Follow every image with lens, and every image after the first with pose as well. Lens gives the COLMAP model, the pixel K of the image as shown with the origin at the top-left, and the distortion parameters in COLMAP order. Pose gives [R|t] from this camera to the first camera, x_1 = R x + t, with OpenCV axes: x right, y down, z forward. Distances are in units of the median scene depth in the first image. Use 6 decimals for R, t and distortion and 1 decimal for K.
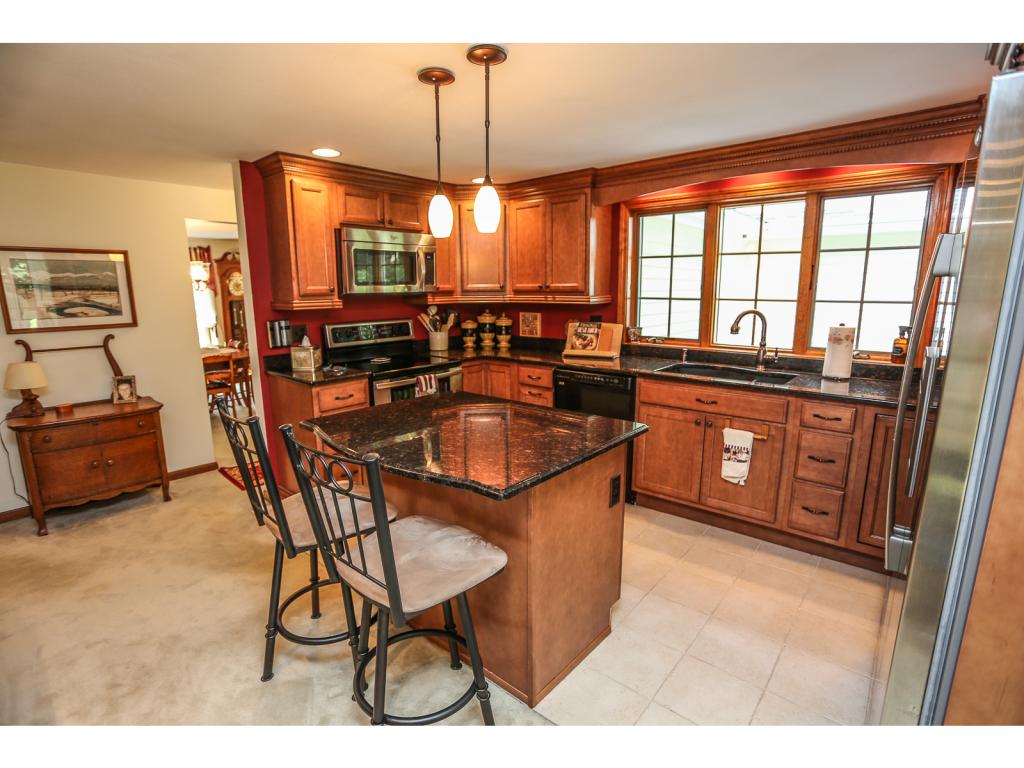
lens RADIAL K [[507.0, 0, 512.0], [0, 507.0, 384.0], [0, 0, 1]] dist [-0.055107, 0.000564]
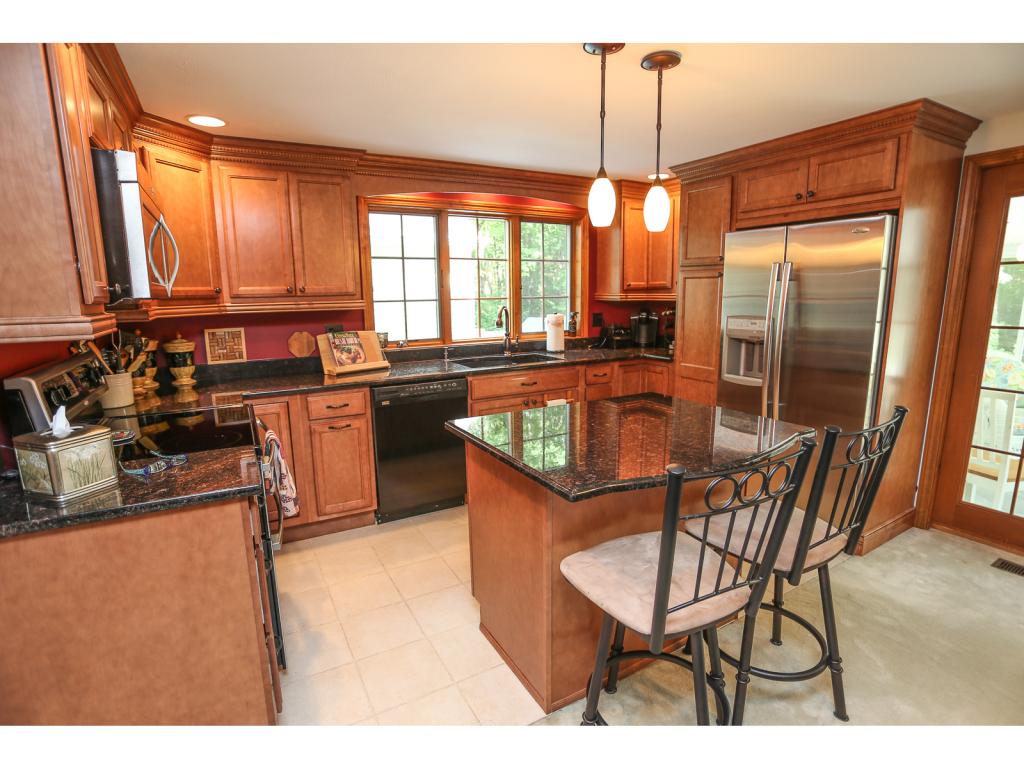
lens RADIAL K [[513.2, 0, 512.9], [0, 513.2, 388.1], [0, 0, 1]] dist [-0.056964, 0.038297]
pose [[0.320244, -0.178295, 0.930406, -0.597576], [0.186598, 0.974761, 0.122568, -0.087231], [-0.928776, 0.134361, 0.345430, 0.487474]]
